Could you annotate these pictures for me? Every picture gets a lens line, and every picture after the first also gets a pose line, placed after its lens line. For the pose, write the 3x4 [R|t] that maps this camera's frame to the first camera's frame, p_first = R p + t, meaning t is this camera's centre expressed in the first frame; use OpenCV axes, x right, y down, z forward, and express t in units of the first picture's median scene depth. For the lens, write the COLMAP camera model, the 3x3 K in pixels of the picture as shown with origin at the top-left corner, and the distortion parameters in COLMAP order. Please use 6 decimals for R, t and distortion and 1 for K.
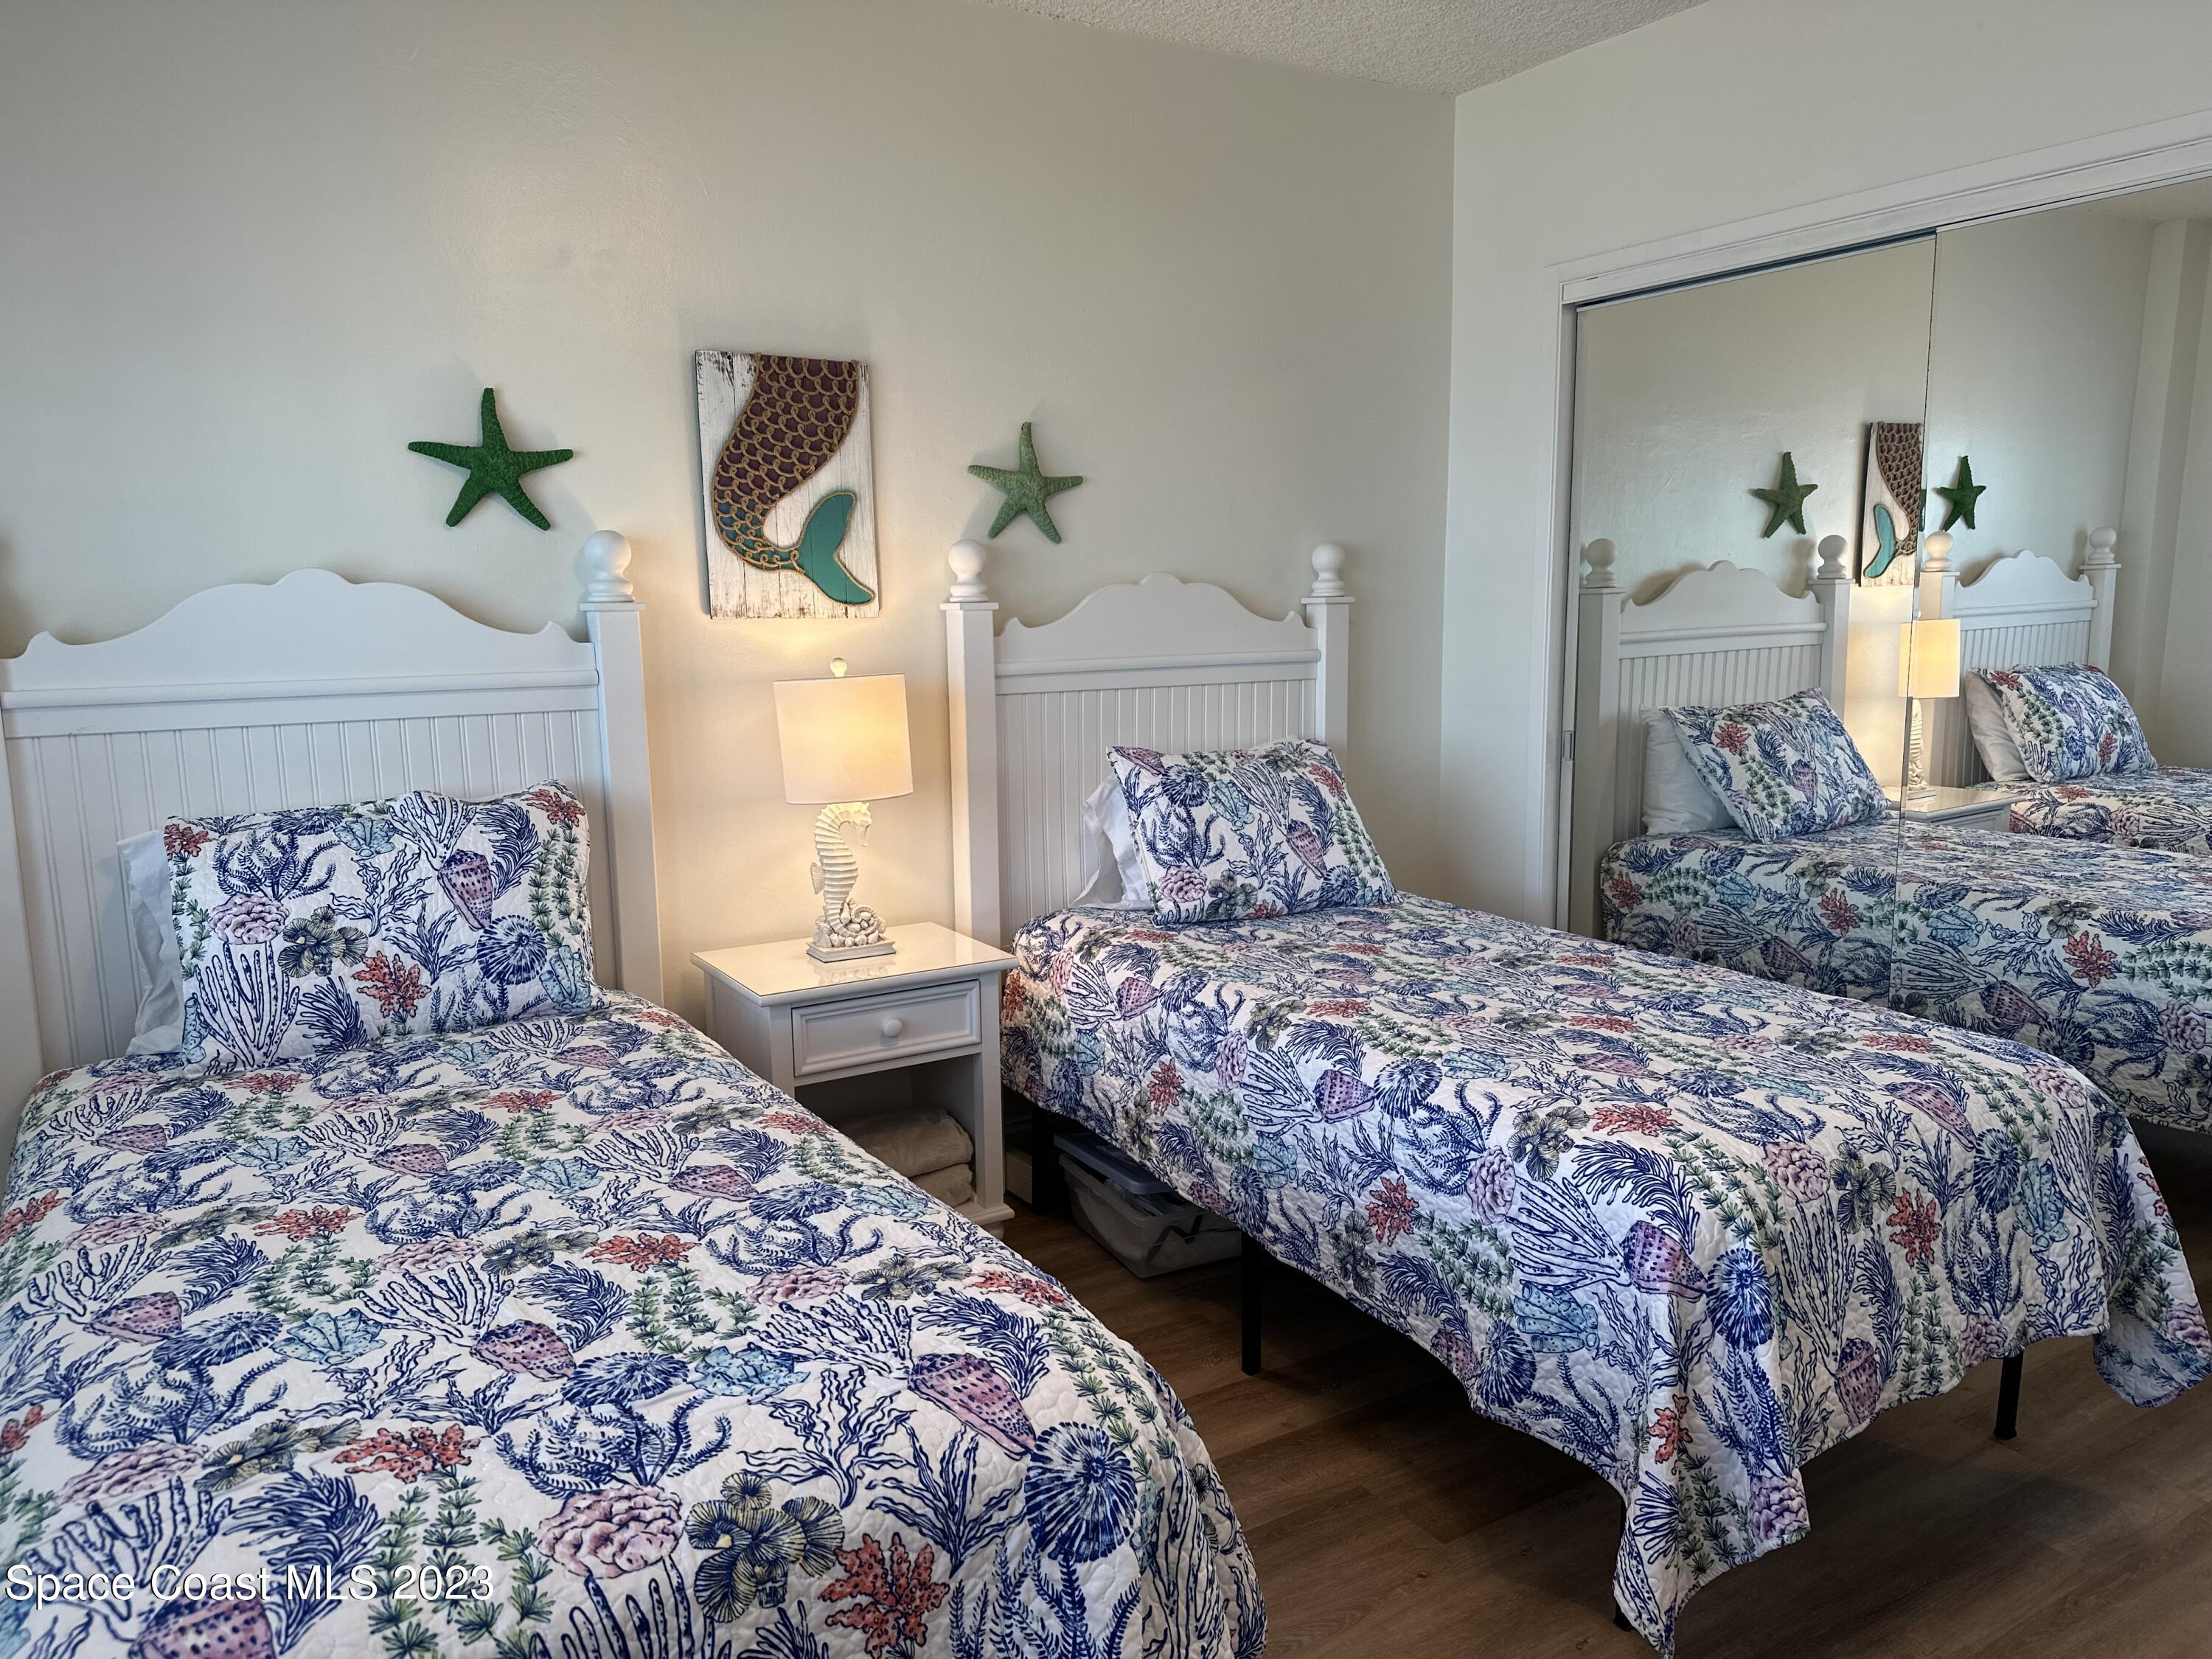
lens RADIAL K [[1573.7, 0, 1002.8], [0, 1573.7, 852.9], [0, 0, 1]] dist [0.045751, -0.061214]
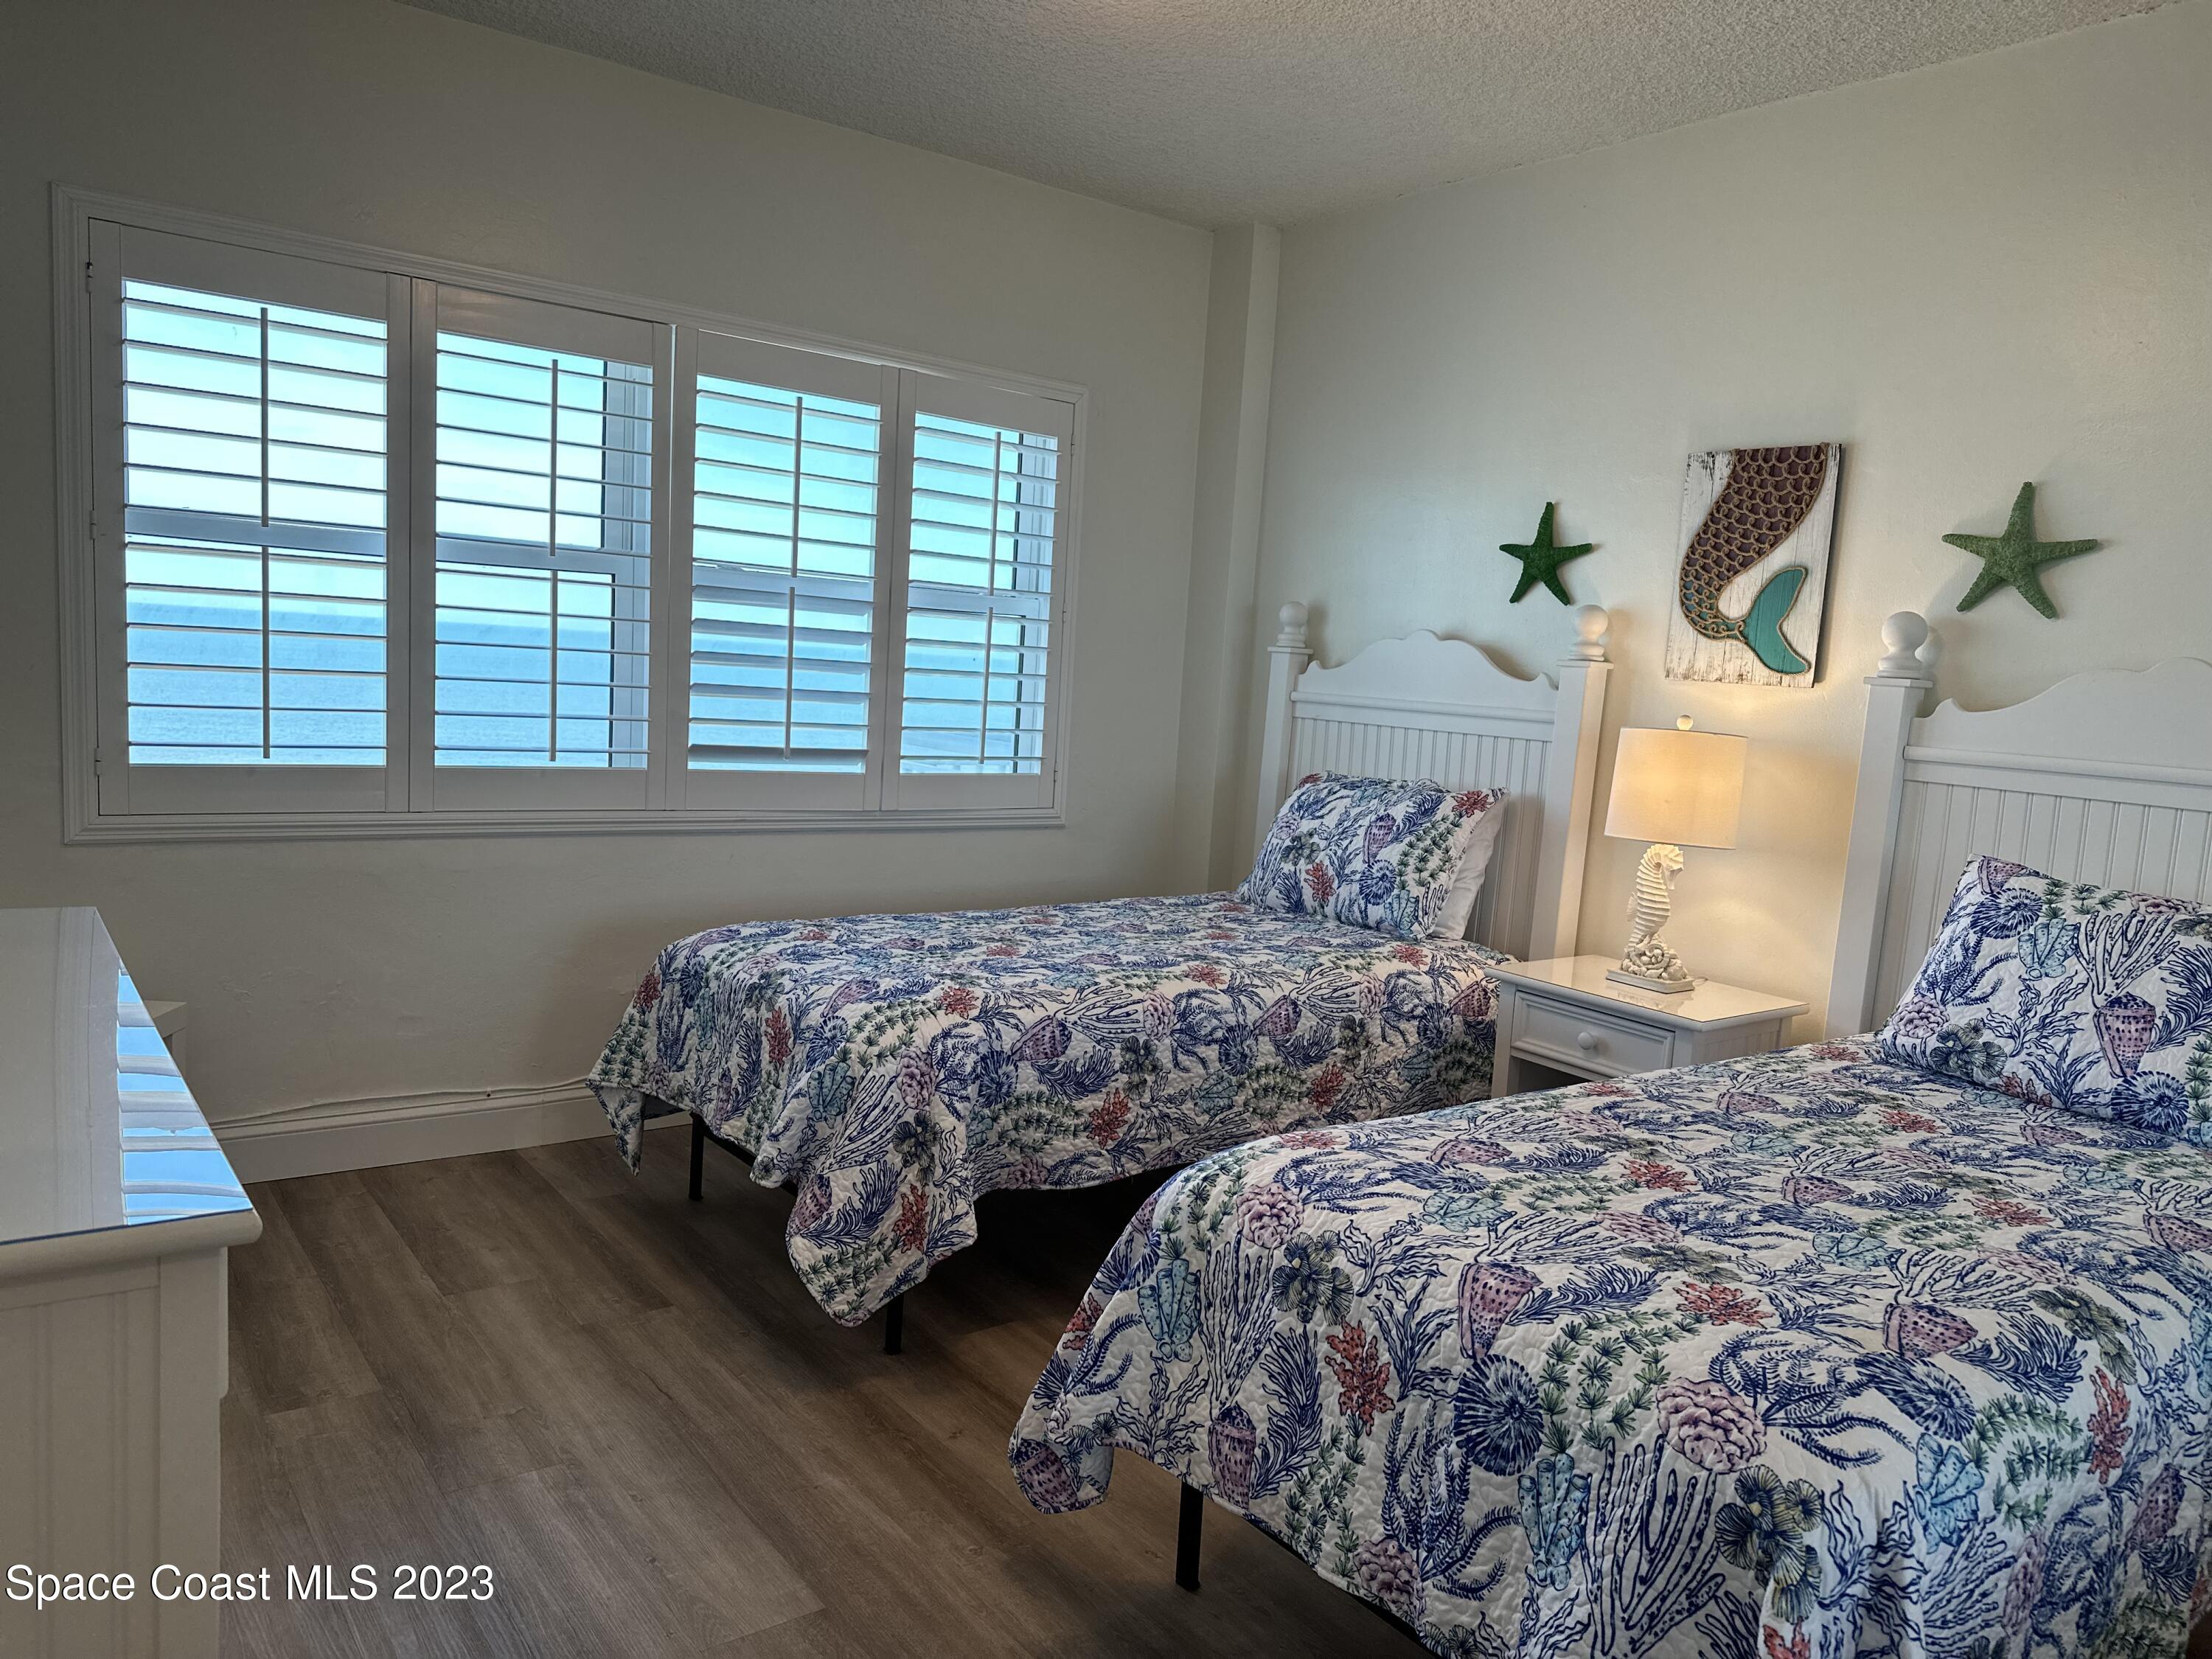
lens RADIAL K [[1573.7, 0, 1115.5], [0, 1573.7, 824.9], [0, 0, 1]] dist [0.045751, -0.061214]
pose [[0.097057, 0.131987, -0.986488, 0.945289], [-0.210047, 0.971560, 0.109324, -0.085180], [0.972862, 0.196598, 0.122020, 0.478597]]
